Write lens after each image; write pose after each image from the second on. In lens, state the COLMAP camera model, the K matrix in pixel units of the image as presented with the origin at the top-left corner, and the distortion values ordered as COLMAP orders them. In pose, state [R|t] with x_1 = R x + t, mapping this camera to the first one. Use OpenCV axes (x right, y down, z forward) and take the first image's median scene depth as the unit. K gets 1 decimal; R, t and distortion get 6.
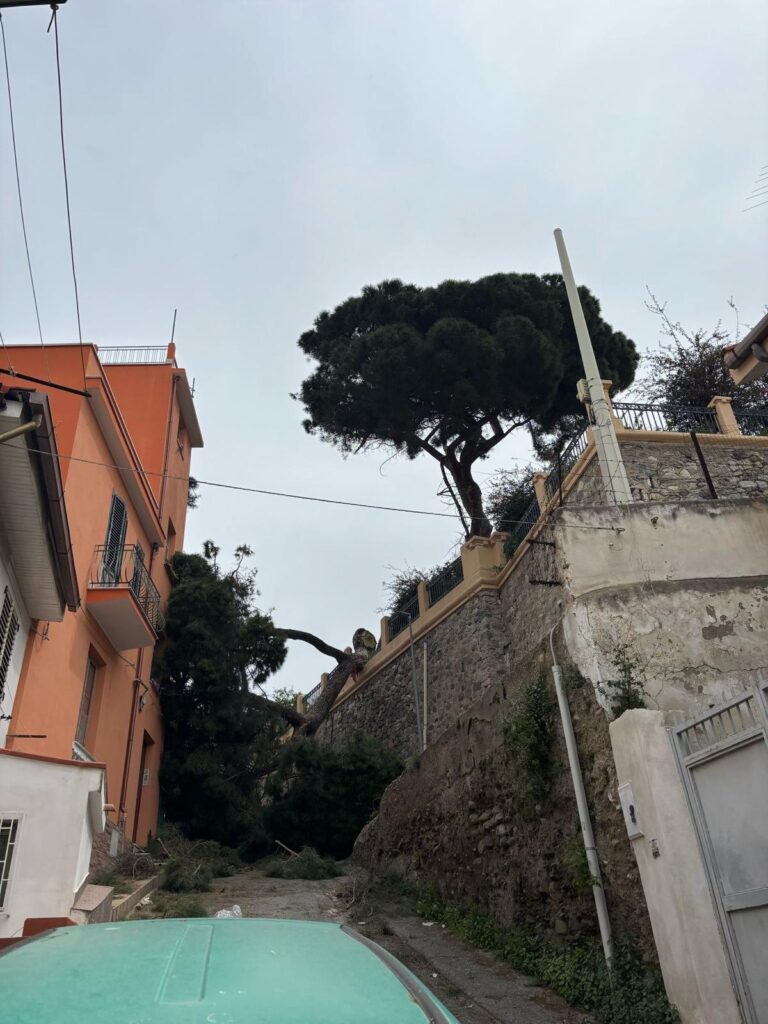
lens RADIAL K [[744.8, 0, 373.3], [0, 744.8, 508.4], [0, 0, 1]] dist [0.018432, 0.001514]
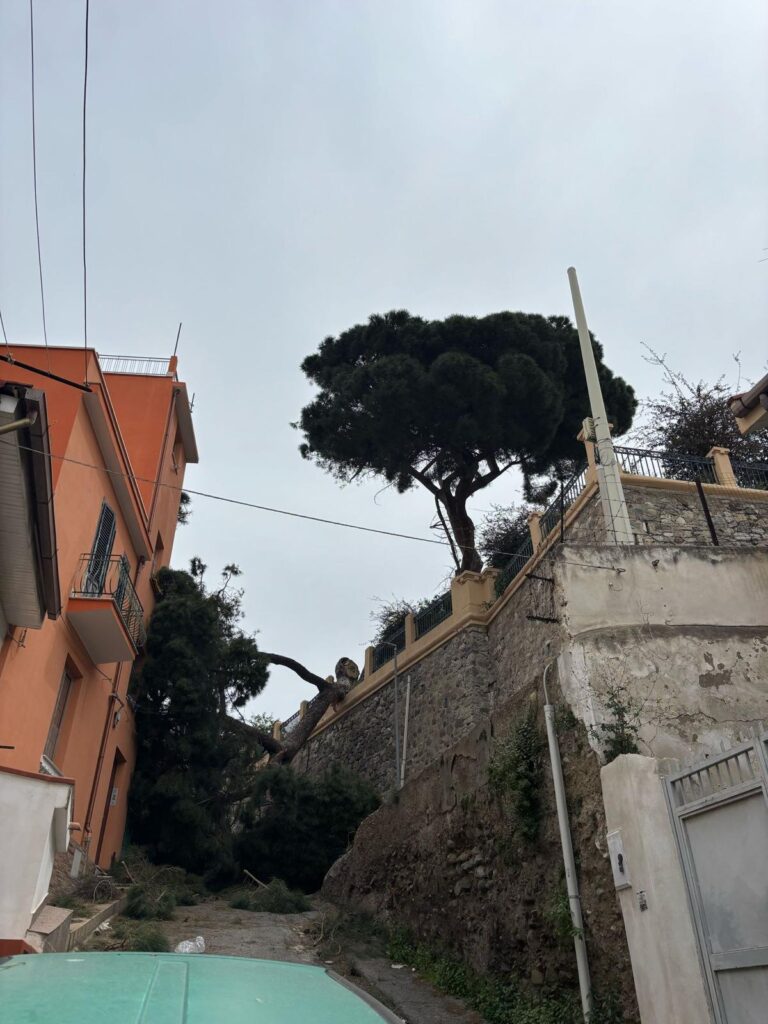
lens RADIAL K [[744.8, 0, 382.5], [0, 744.8, 518.7], [0, 0, 1]] dist [0.018432, 0.001514]
pose [[0.997421, 0.067386, 0.024715, -0.005036], [-0.066667, 0.997358, -0.028864, 0.004433], [-0.026594, 0.027142, 0.999278, 0.010107]]
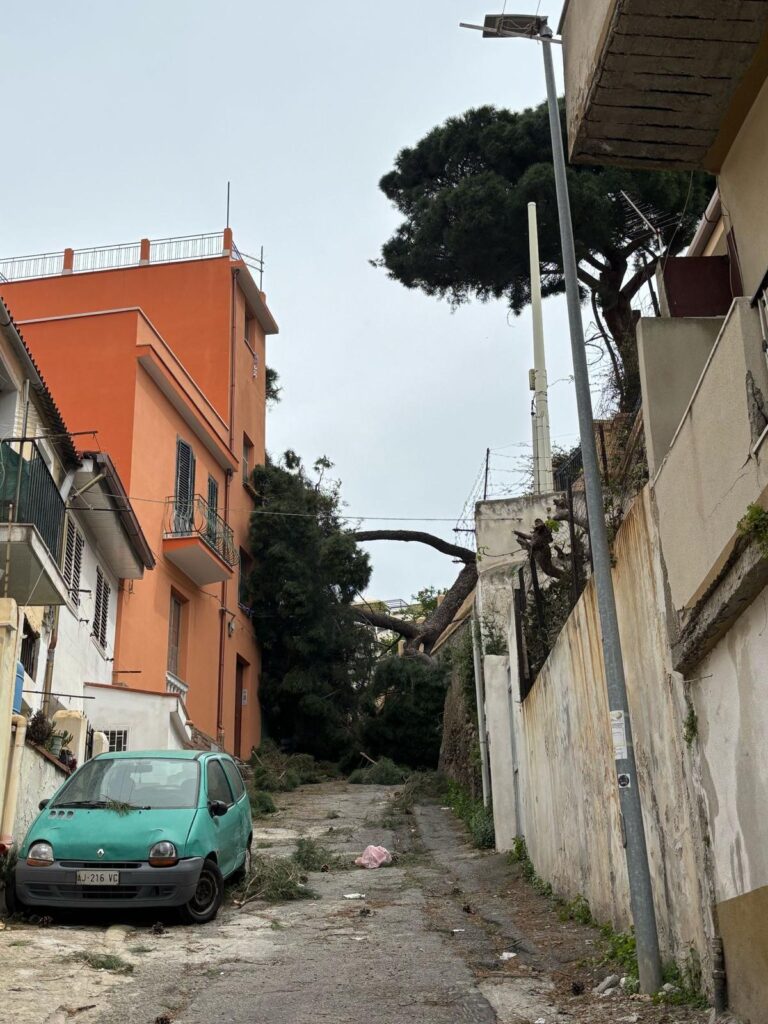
lens RADIAL K [[1218.2, 0, 395.6], [0, 1218.2, 480.1], [0, 0, 1]] dist [0.088438, 0.000000]
pose [[0.977007, -0.055446, -0.205871, 0.249248], [0.091330, 0.981354, 0.169122, -0.188785], [0.192655, -0.184036, 0.963854, -0.498865]]
